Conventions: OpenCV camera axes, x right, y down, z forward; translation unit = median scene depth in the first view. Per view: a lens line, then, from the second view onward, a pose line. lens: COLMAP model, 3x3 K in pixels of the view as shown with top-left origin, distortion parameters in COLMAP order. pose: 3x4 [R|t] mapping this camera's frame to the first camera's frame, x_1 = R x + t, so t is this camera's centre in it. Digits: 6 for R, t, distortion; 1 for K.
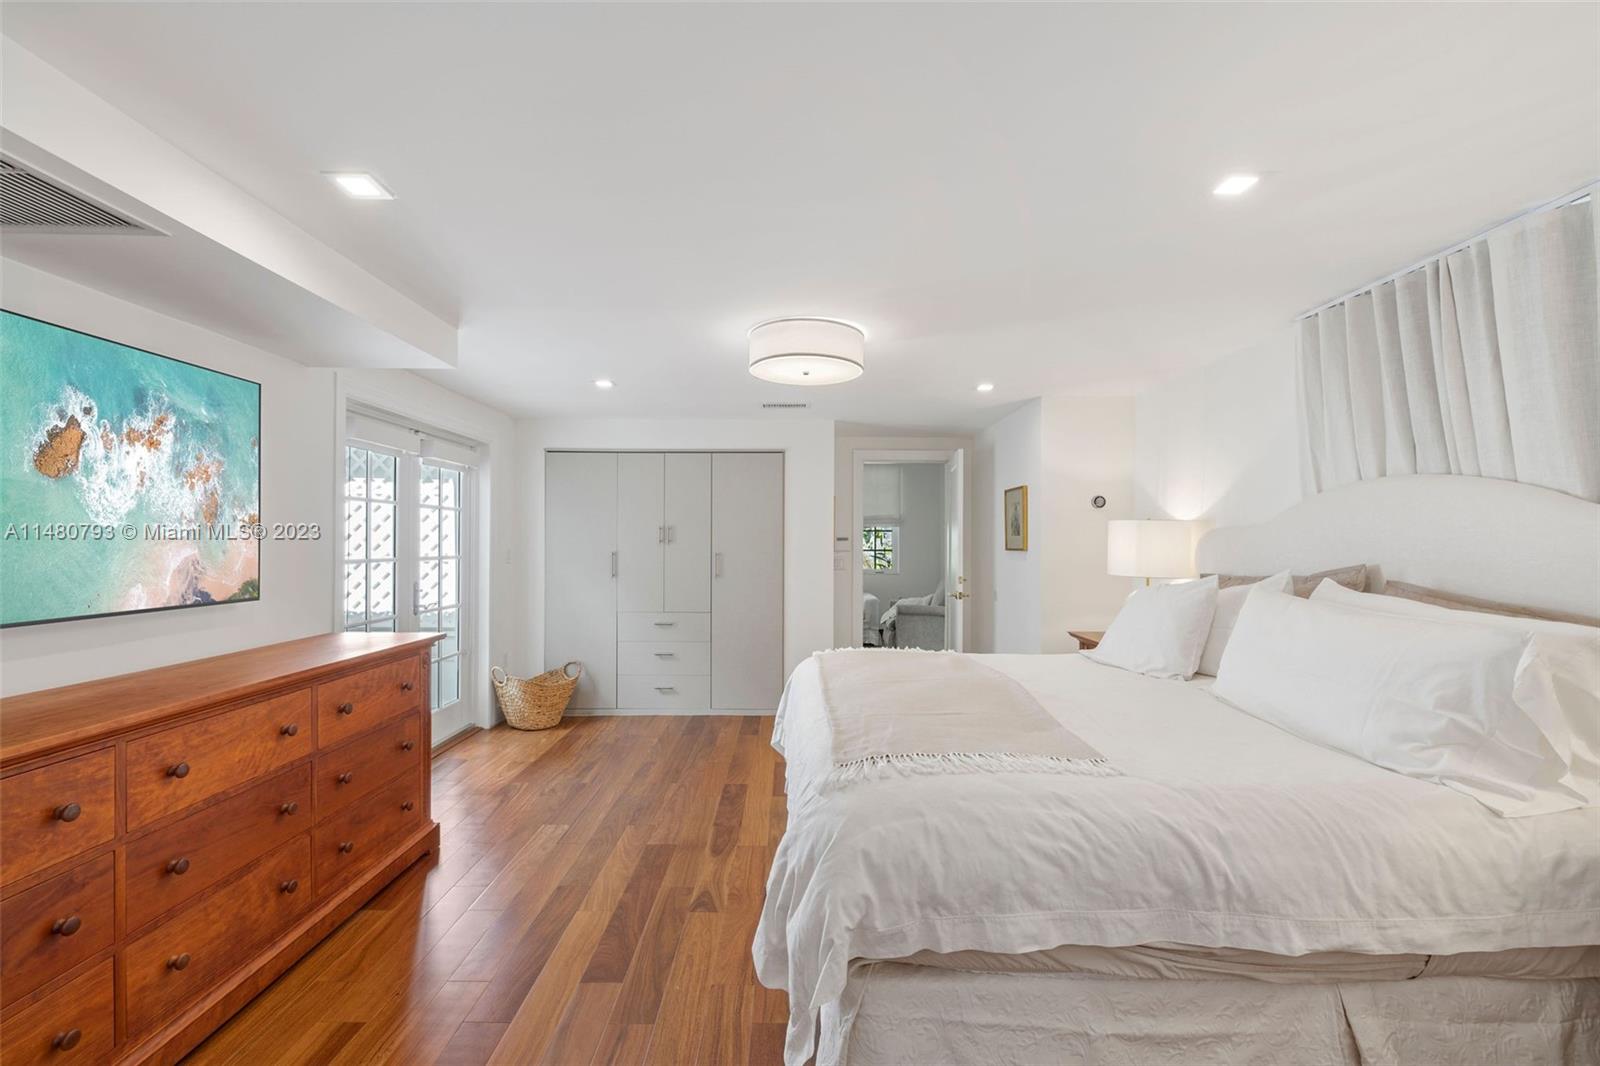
lens RADIAL K [[677.9, 0, 800.0], [0, 677.9, 533.0], [0, 0, 1]] dist [-0.001446, -0.000123]
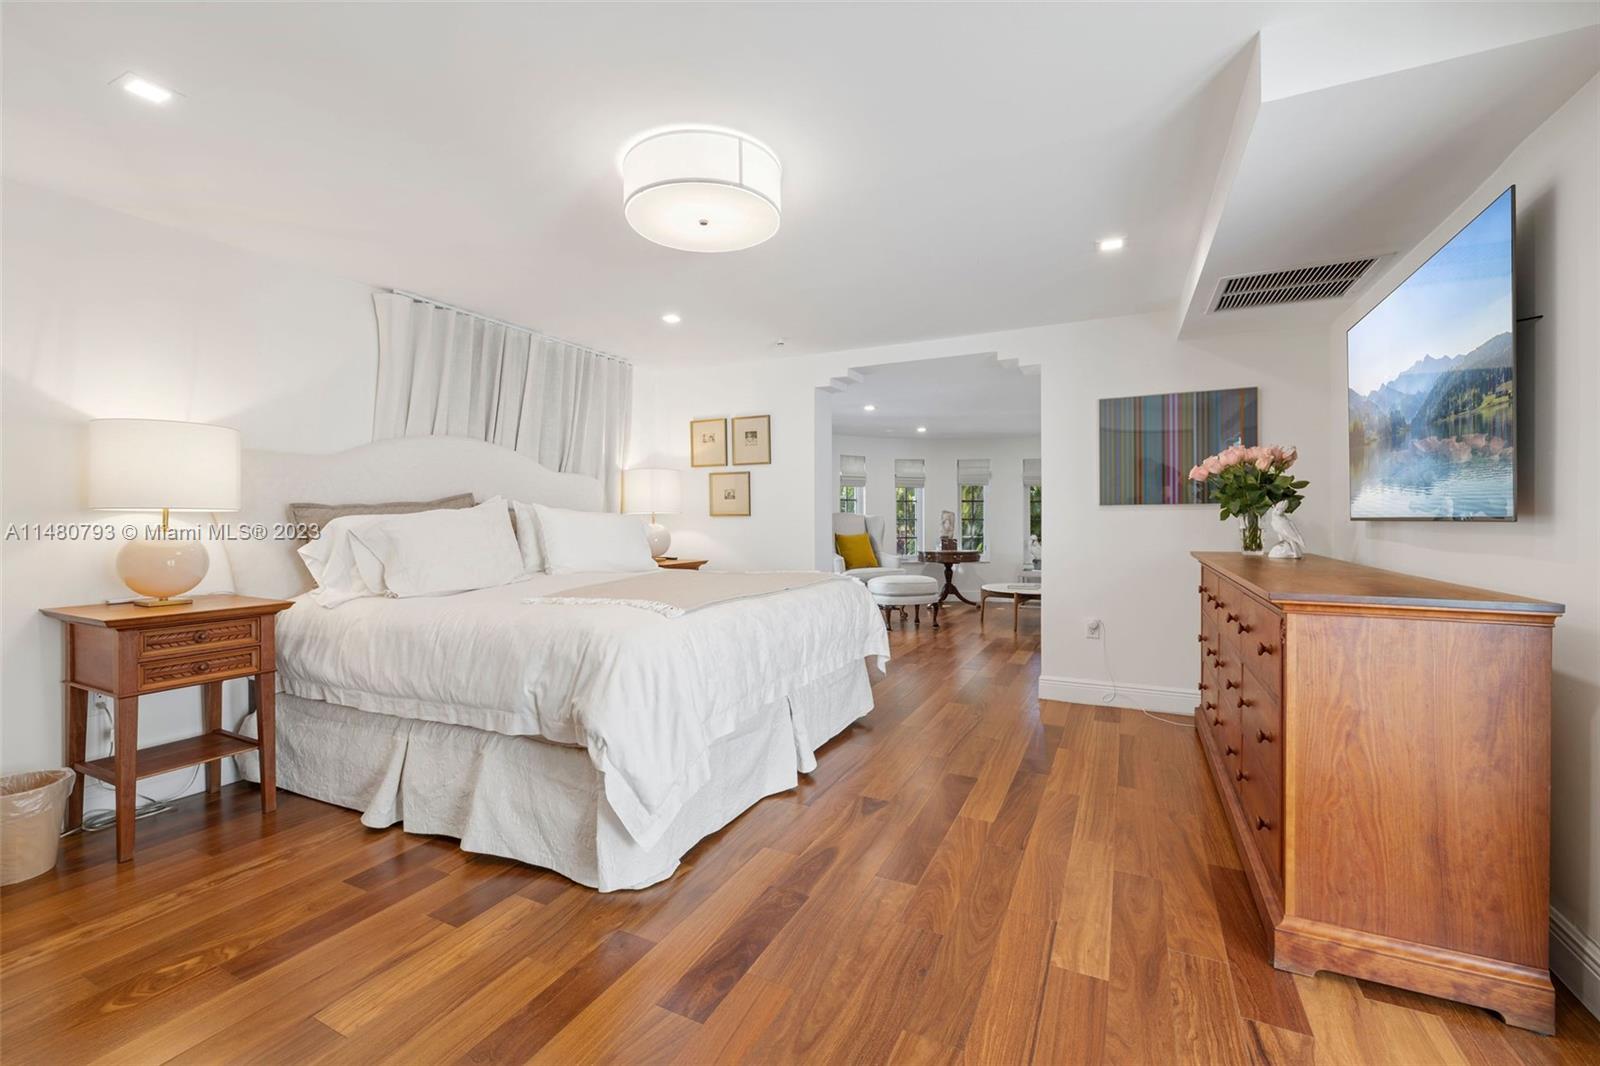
lens RADIAL K [[677.9, 0, 800.0], [0, 677.9, 533.0], [0, 0, 1]] dist [-0.001446, -0.000123]
pose [[-0.894625, -0.002185, 0.446813, -0.467353], [0.001930, 0.999960, 0.008755, 0.098317], [-0.446815, 0.008695, -0.894584, 1.813749]]
